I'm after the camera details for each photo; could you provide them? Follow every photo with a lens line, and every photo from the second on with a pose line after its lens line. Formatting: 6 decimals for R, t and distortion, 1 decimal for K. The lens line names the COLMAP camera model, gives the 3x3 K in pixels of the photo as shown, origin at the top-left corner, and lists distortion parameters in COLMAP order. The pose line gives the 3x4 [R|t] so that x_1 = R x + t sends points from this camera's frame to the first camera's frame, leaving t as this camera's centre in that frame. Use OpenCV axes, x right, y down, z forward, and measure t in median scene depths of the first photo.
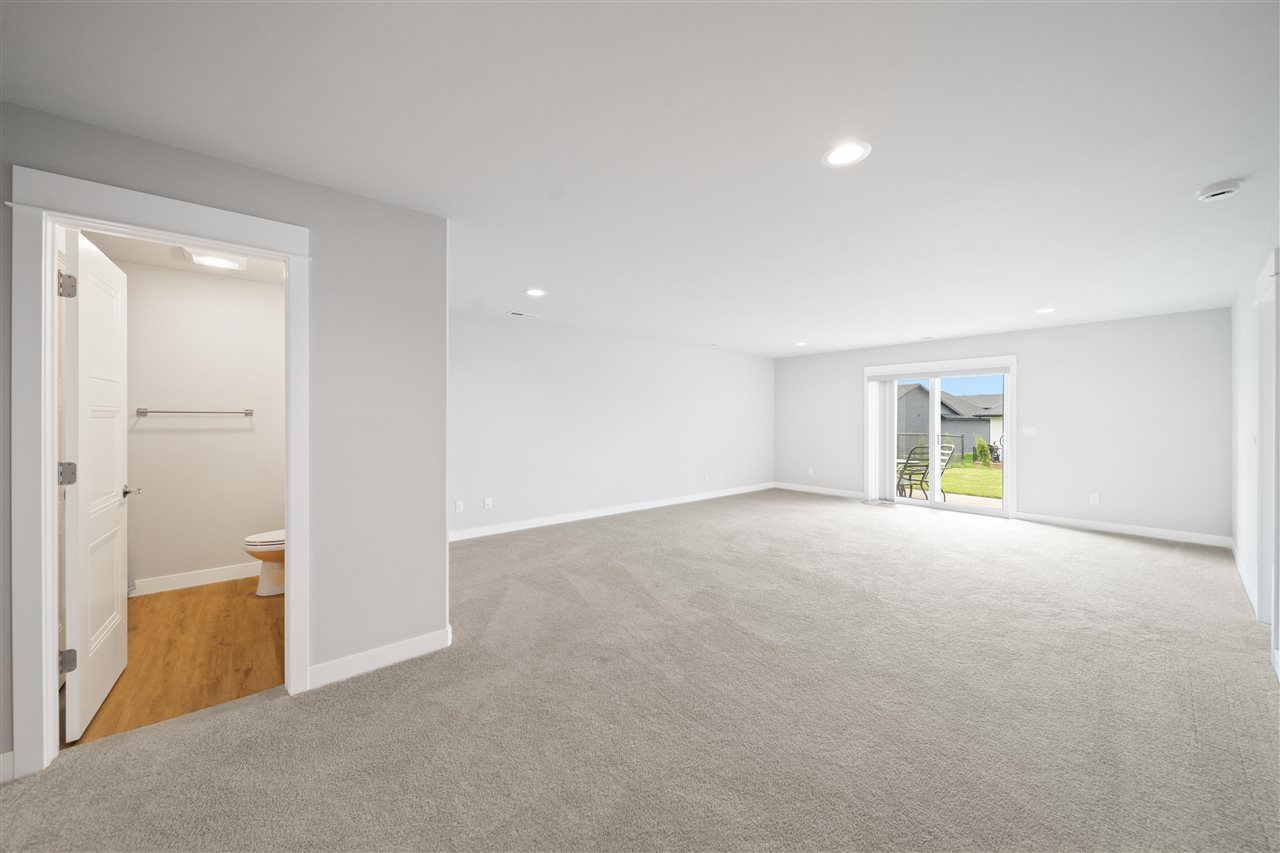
lens RADIAL K [[466.6, 0, 635.3], [0, 466.6, 421.9], [0, 0, 1]] dist [0.001555, 0.000044]
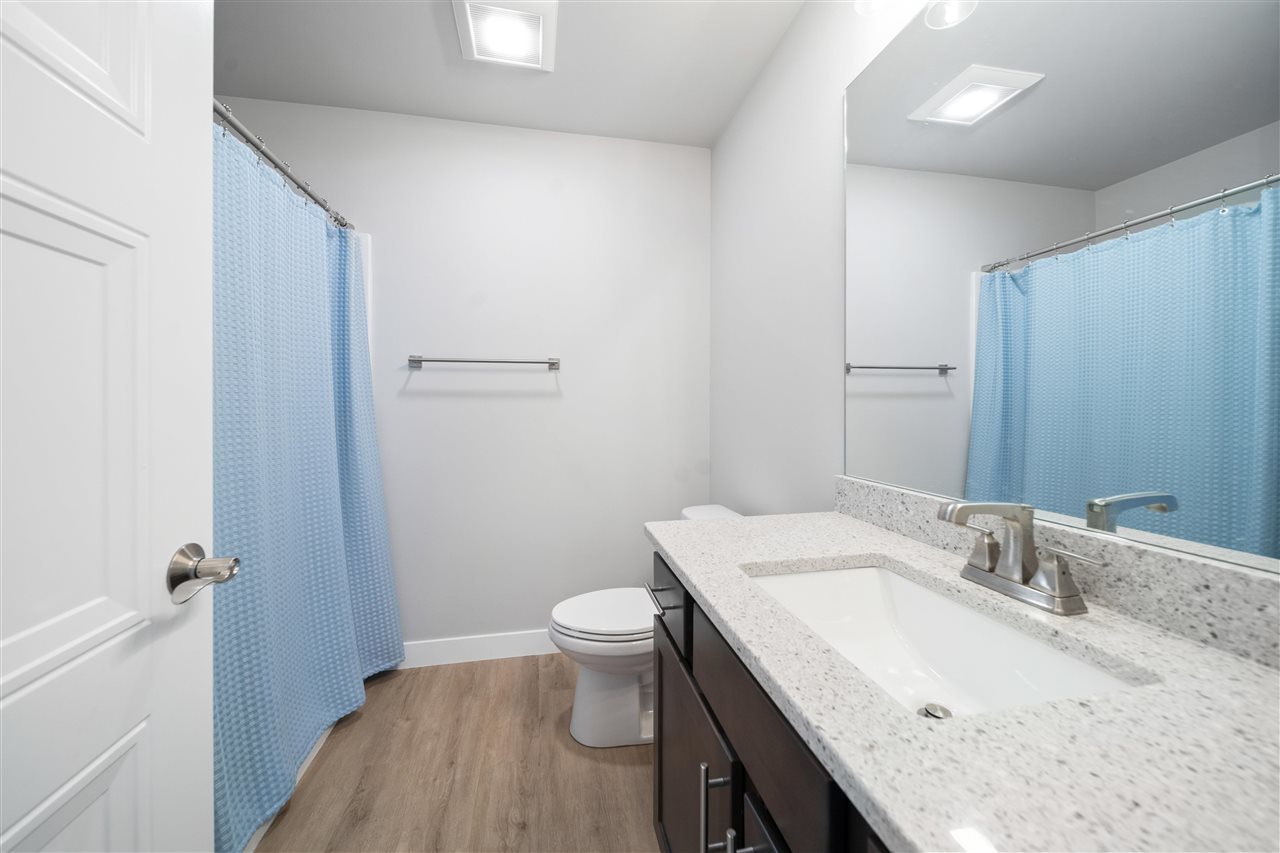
lens RADIAL K [[466.6, 0, 640.3], [0, 466.6, 421.2], [0, 0, 1]] dist [0.001555, 0.000044]
pose [[0.886702, 0.008219, -0.462269, -0.527880], [-0.002539, 0.999913, 0.012908, 0.047253], [0.462335, -0.010272, 0.886646, 0.609713]]
